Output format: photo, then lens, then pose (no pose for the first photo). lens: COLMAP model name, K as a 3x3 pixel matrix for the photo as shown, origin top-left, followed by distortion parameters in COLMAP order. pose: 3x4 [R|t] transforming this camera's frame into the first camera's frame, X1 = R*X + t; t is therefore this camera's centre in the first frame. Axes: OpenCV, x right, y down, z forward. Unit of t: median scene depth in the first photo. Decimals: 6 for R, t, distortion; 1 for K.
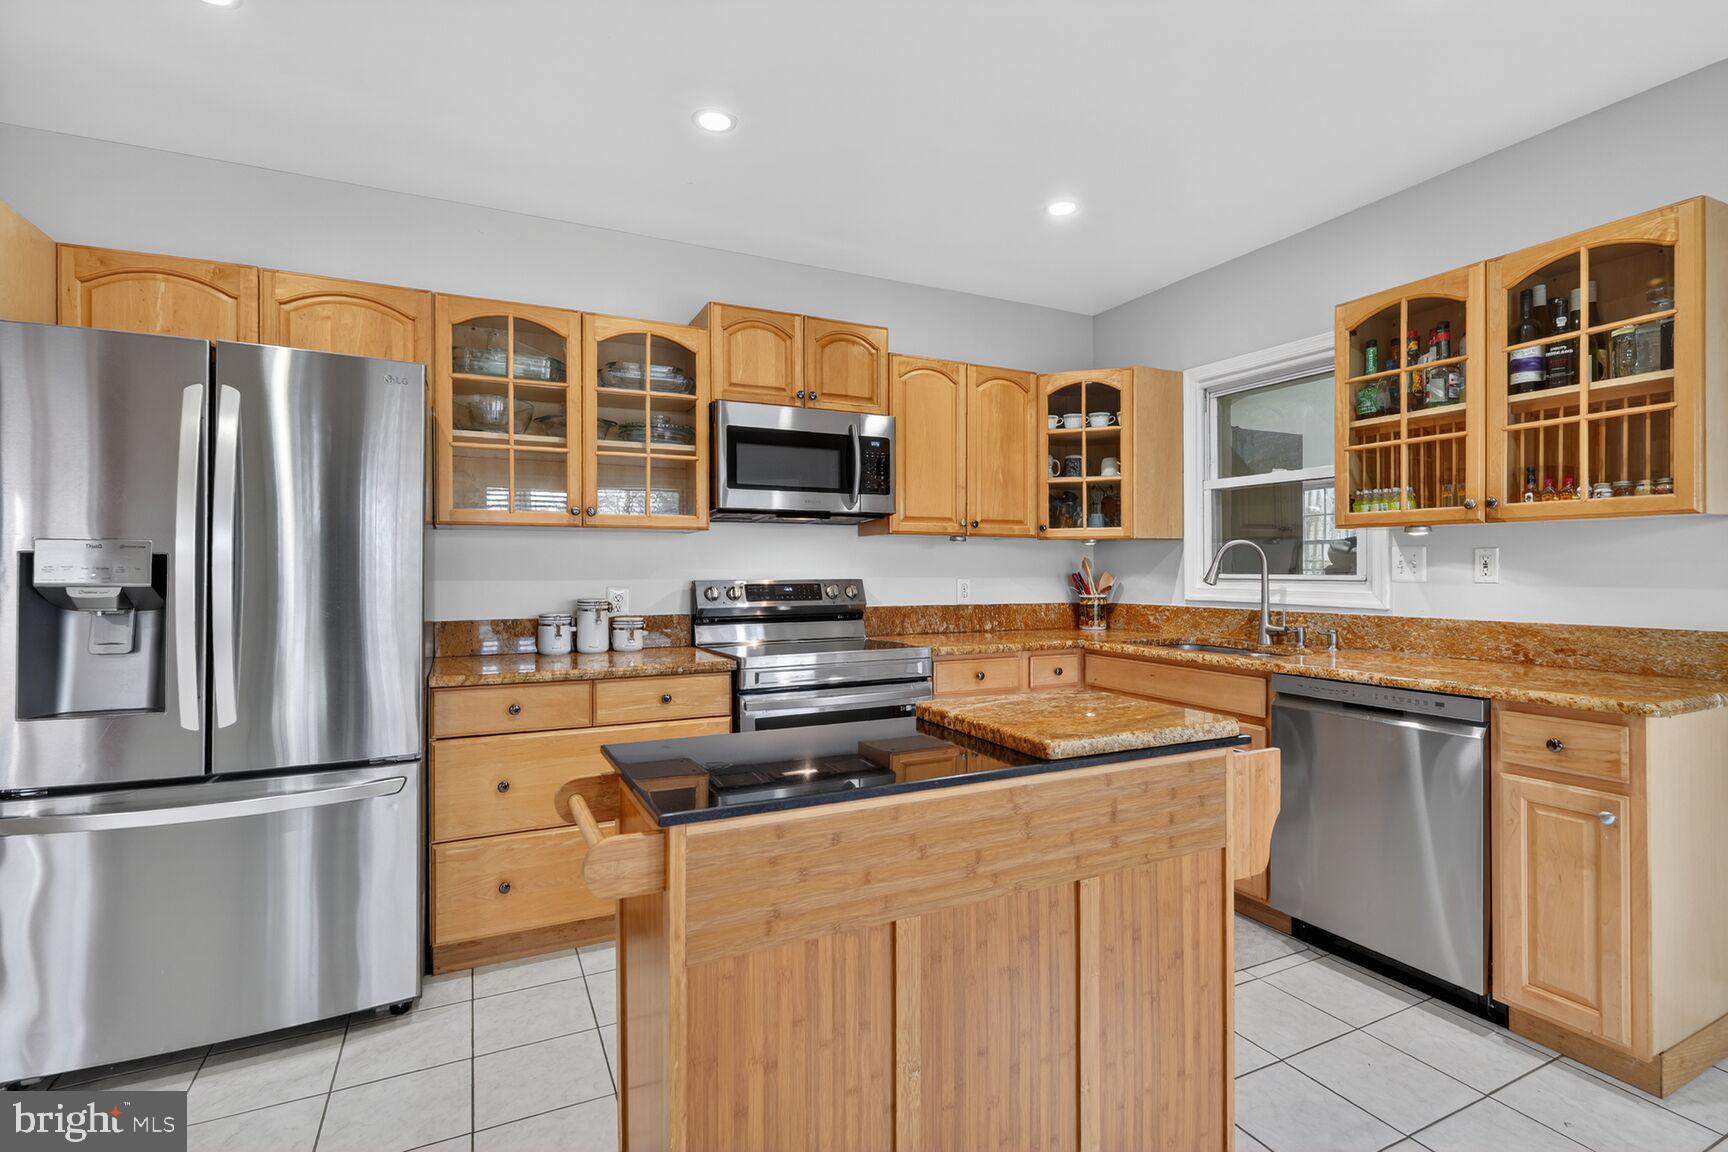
lens RADIAL K [[810.3, 0, 868.7], [0, 810.3, 567.1], [0, 0, 1]] dist [0.000287, 0.000022]
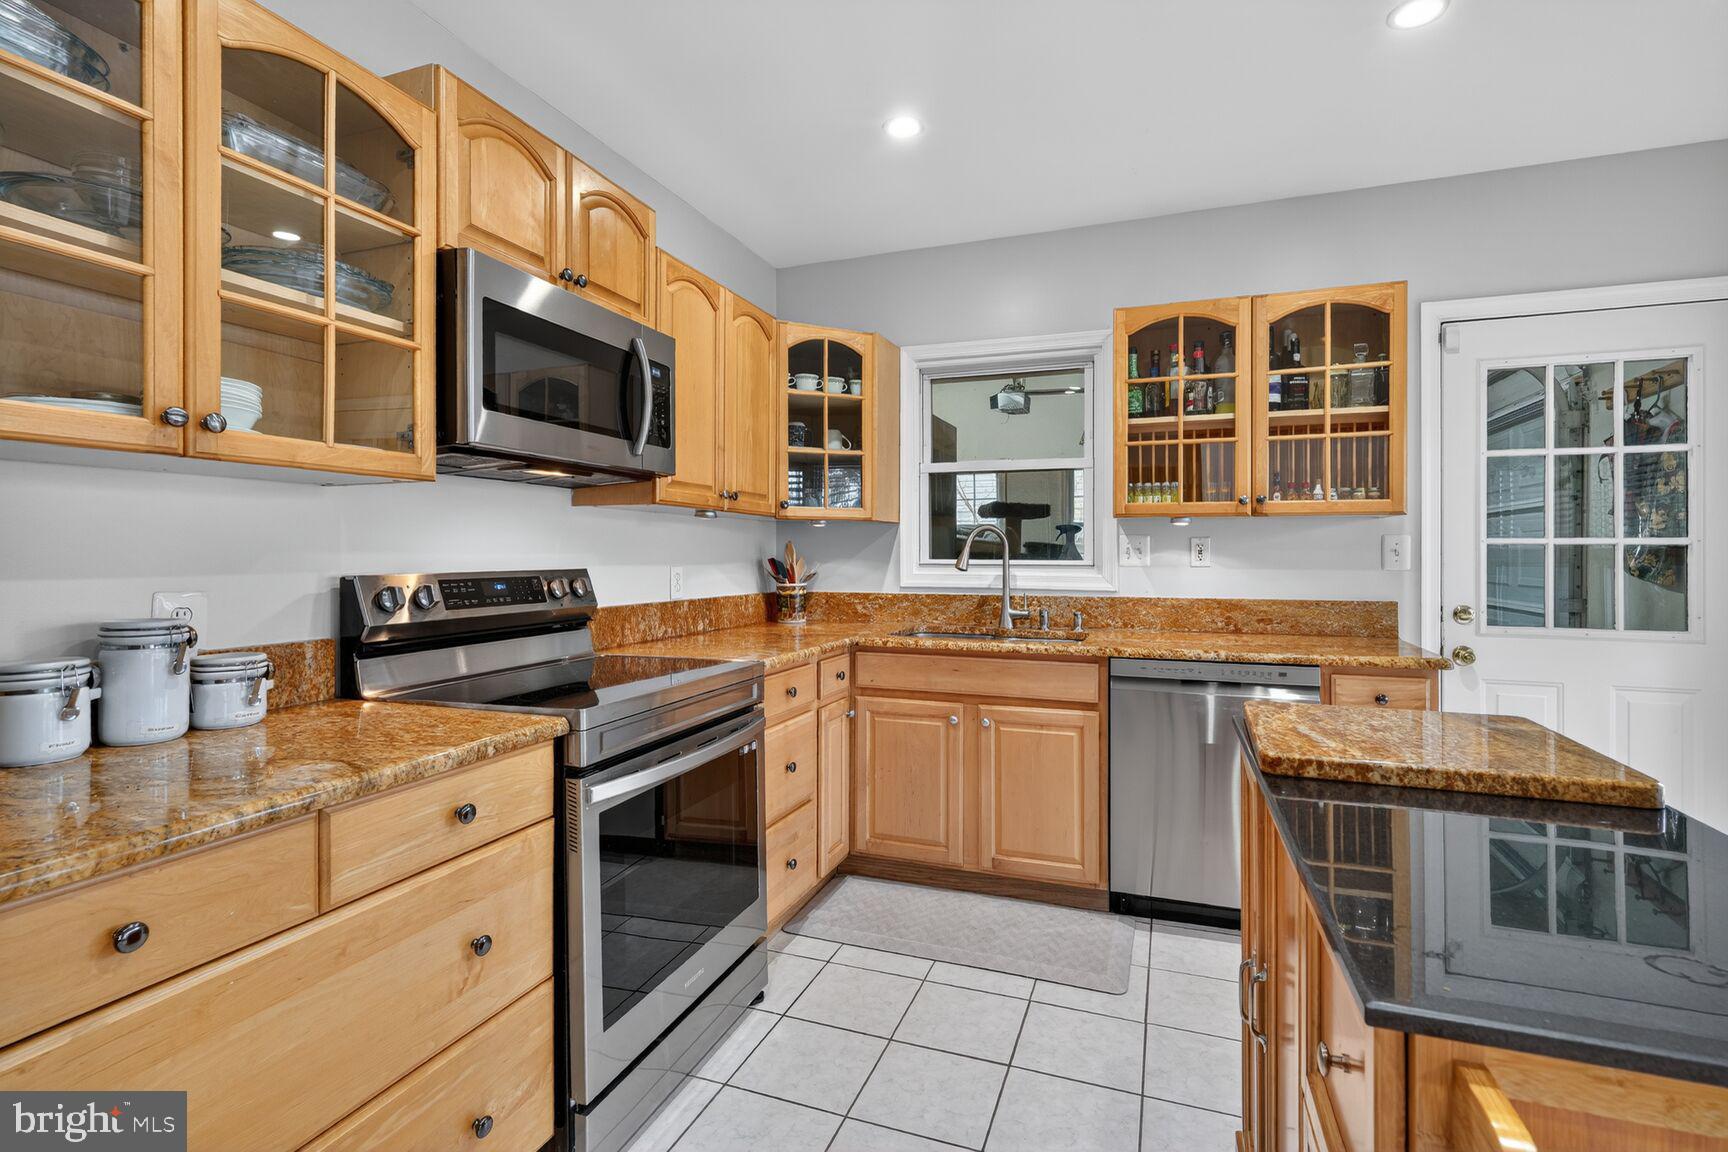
lens RADIAL K [[810.3, 0, 866.3], [0, 810.3, 551.0], [0, 0, 1]] dist [0.000287, 0.000022]
pose [[0.729554, 0.004030, 0.683911, -0.361991], [-0.004001, 0.999991, -0.001624, 0.000063], [-0.683911, -0.001551, 0.729564, 0.409276]]
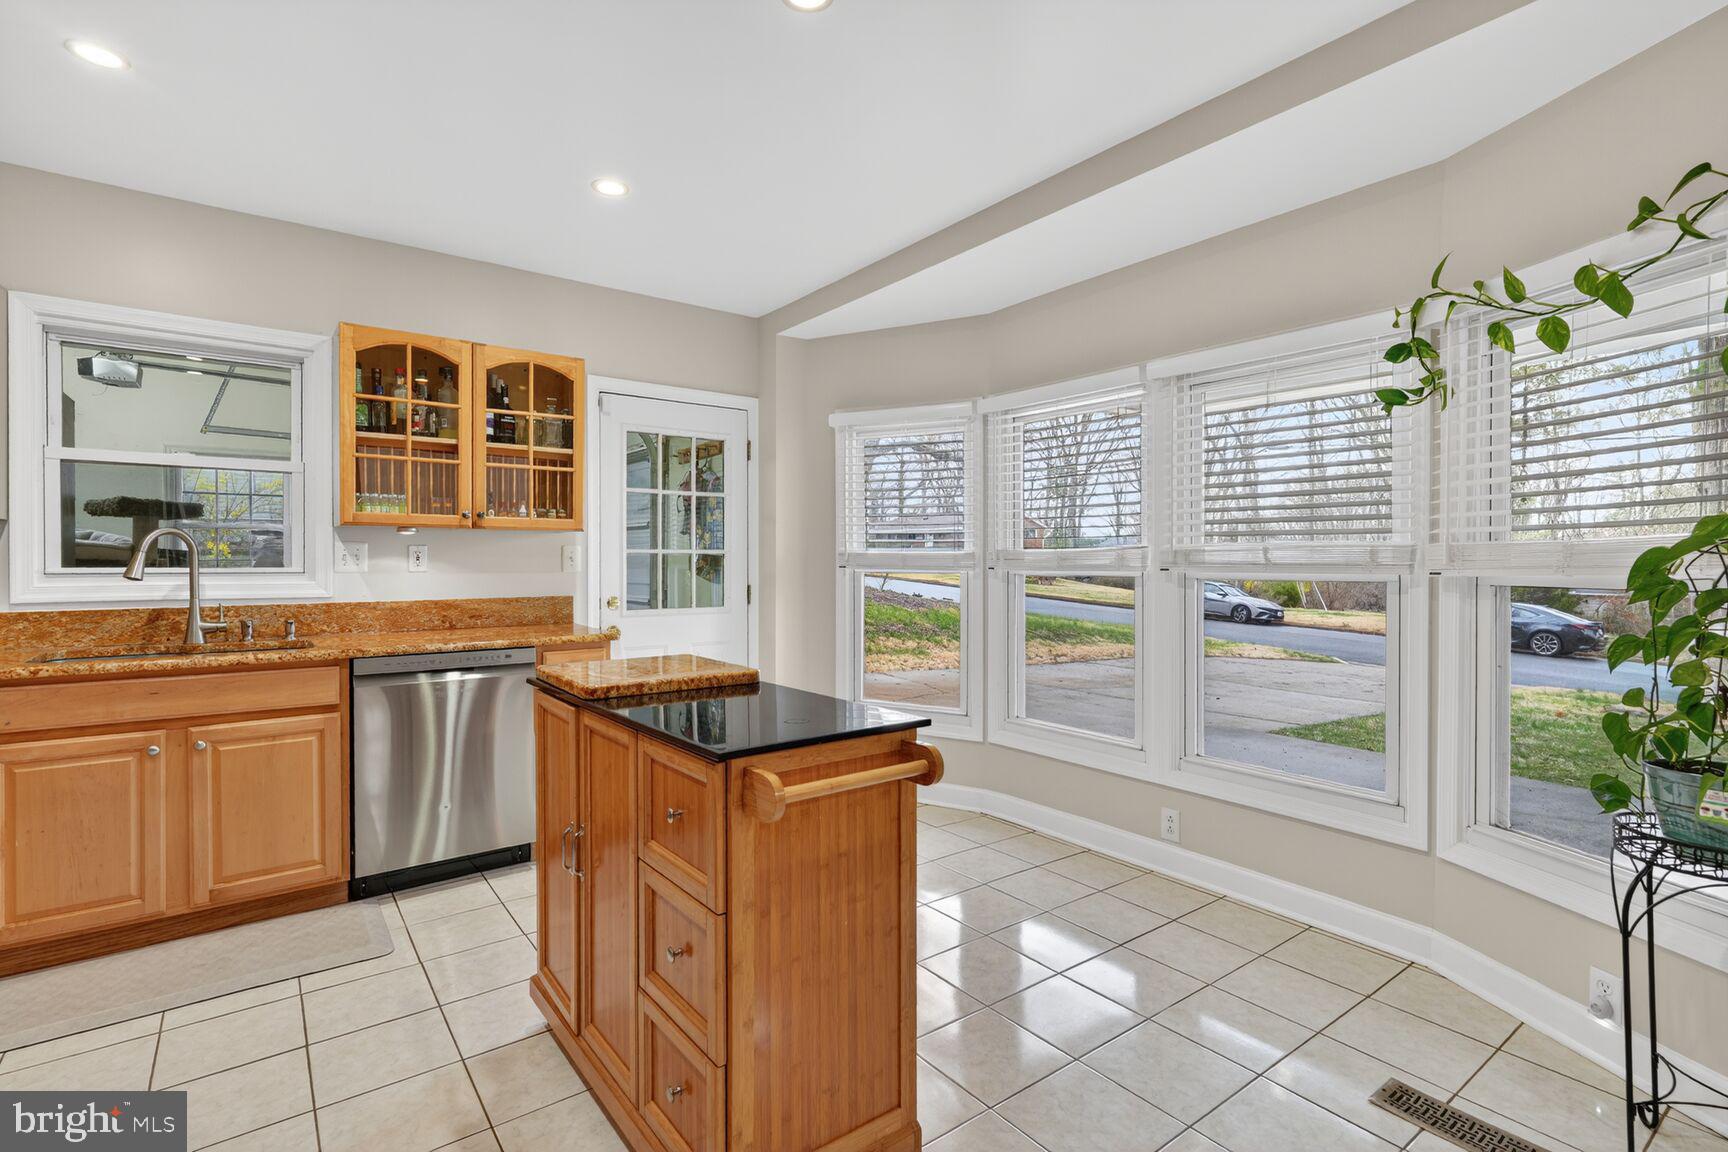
lens RADIAL K [[810.3, 0, 862.5], [0, 810.3, 565.1], [0, 0, 1]] dist [0.000287, 0.000022]
pose [[-0.188423, -0.005564, 0.982072, -0.589201], [-0.002197, 0.999984, 0.005244, 0.000025], [-0.982085, -0.001170, -0.188433, 0.471274]]
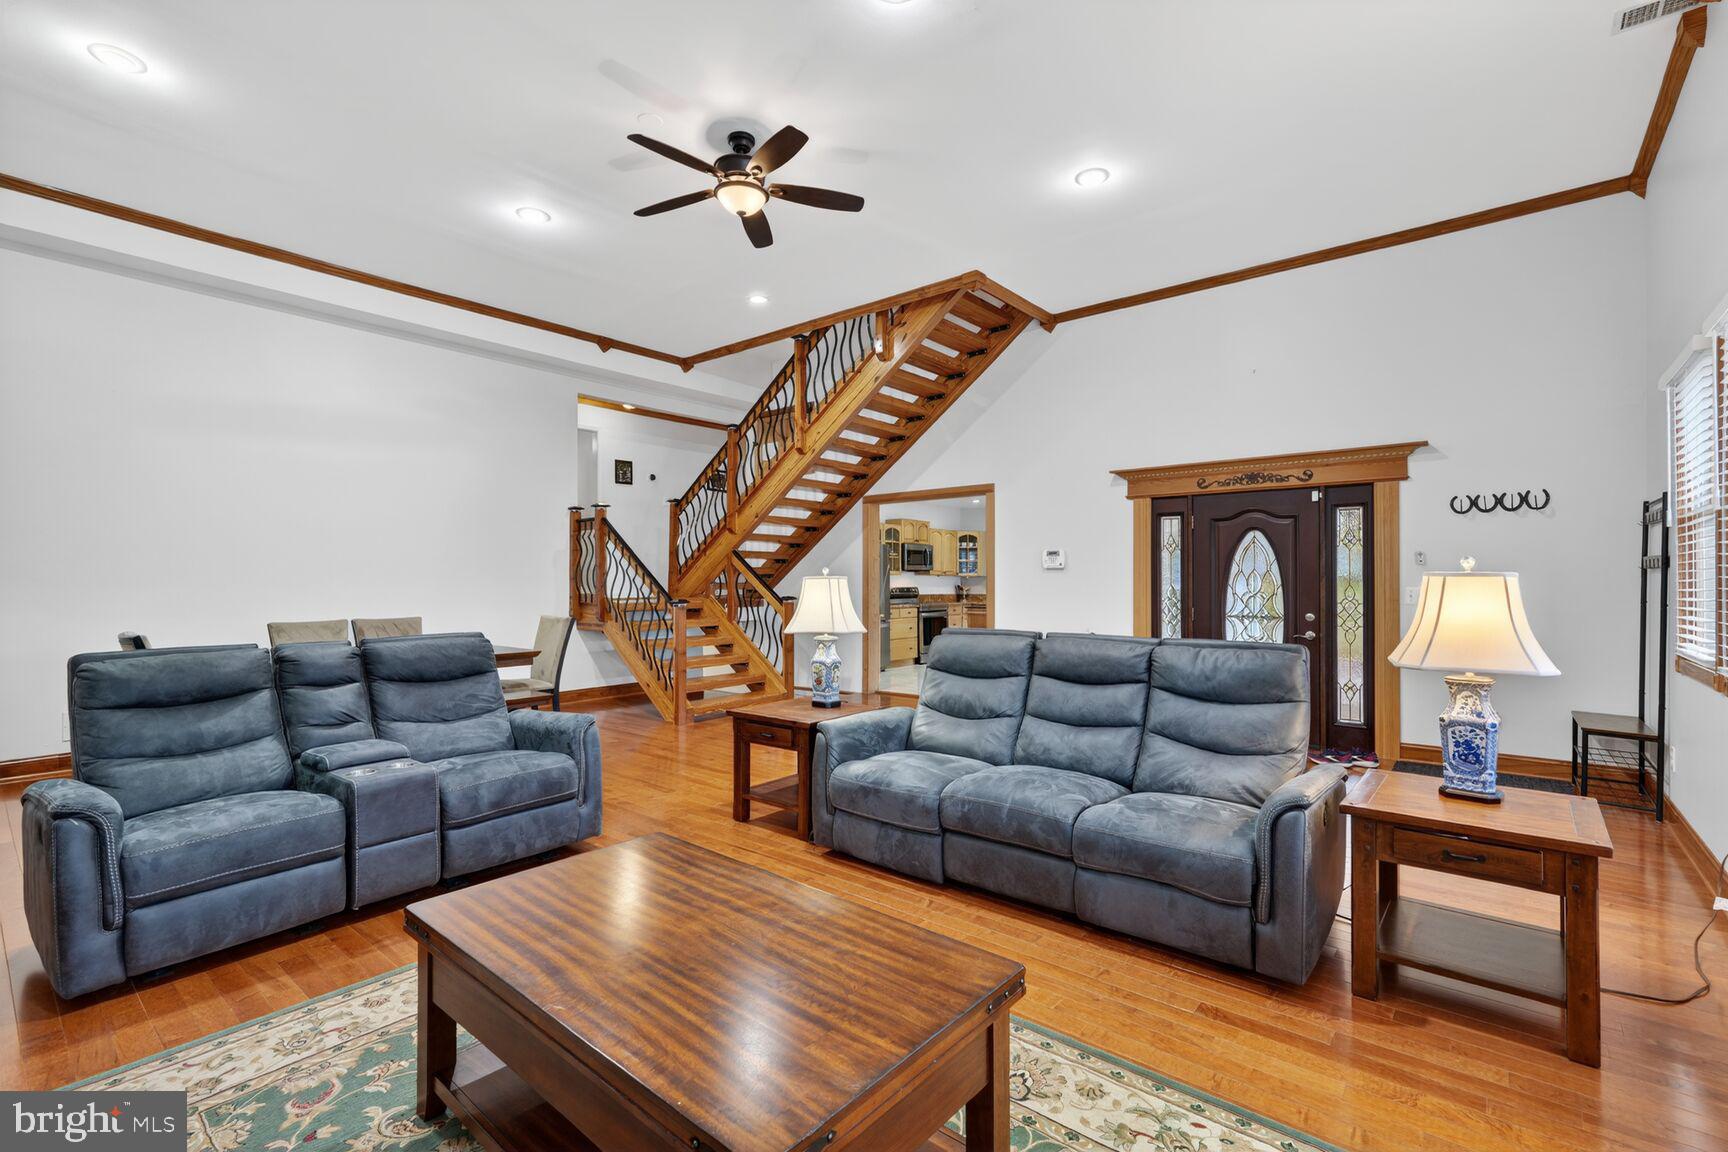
lens RADIAL K [[753.1, 0, 866.4], [0, 753.1, 582.4], [0, 0, 1]] dist [-0.000211, 0.000000]
pose [[0.915105, 0.001262, 0.403214, -1.911476], [-0.002707, 0.999992, 0.003015, -0.018469], [-0.403207, -0.003851, 0.915101, -2.433699]]
